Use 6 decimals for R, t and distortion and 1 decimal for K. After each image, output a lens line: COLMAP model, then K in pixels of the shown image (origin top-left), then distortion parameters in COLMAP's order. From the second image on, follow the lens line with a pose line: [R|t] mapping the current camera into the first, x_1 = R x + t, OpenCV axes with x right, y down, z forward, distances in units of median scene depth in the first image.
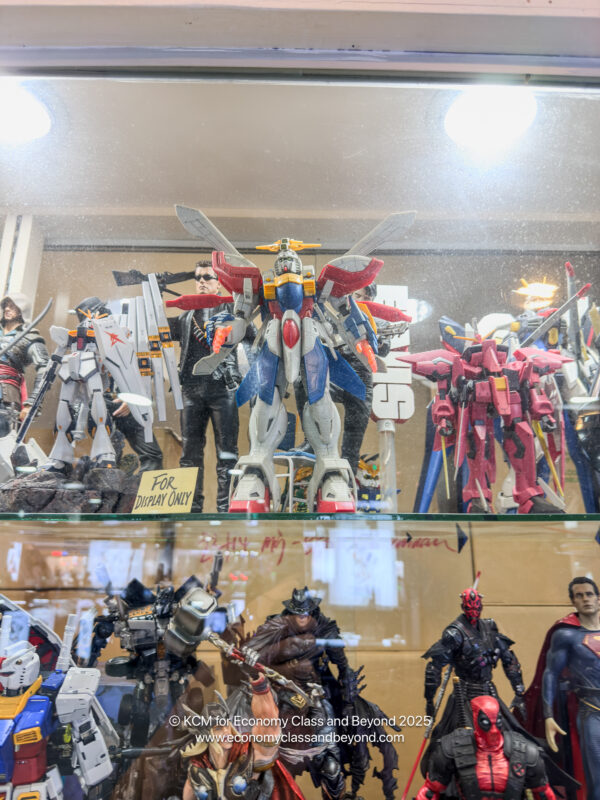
lens RADIAL K [[554.4, 0, 300.0], [0, 554.4, 400.0], [0, 0, 1]] dist [-0.002690, -0.000959]
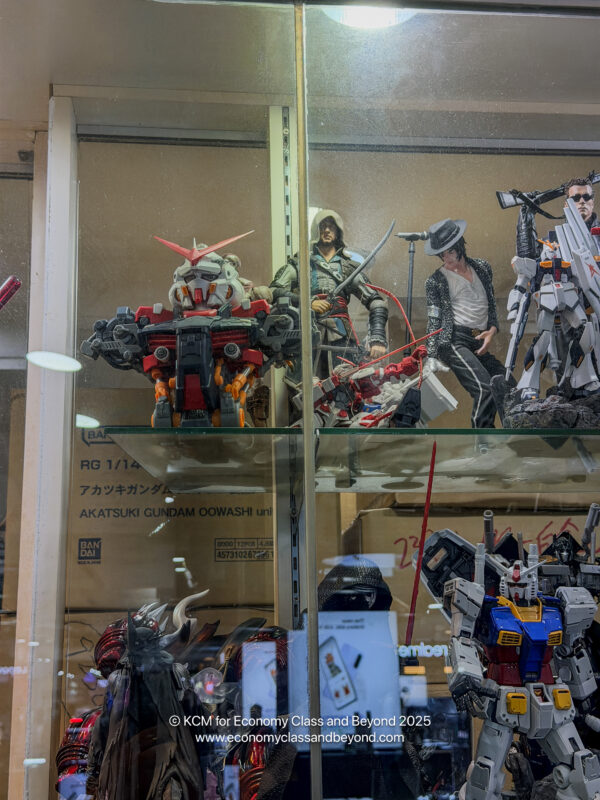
lens RADIAL K [[1119.7, 0, 300.0], [0, 1119.7, 400.0], [0, 0, 1]] dist [0.106576, -0.006651]
pose [[0.995648, -0.005159, 0.093054, -0.797130], [0.002580, 0.999610, 0.027813, 0.051699], [-0.093161, -0.027452, 0.995273, -0.770260]]
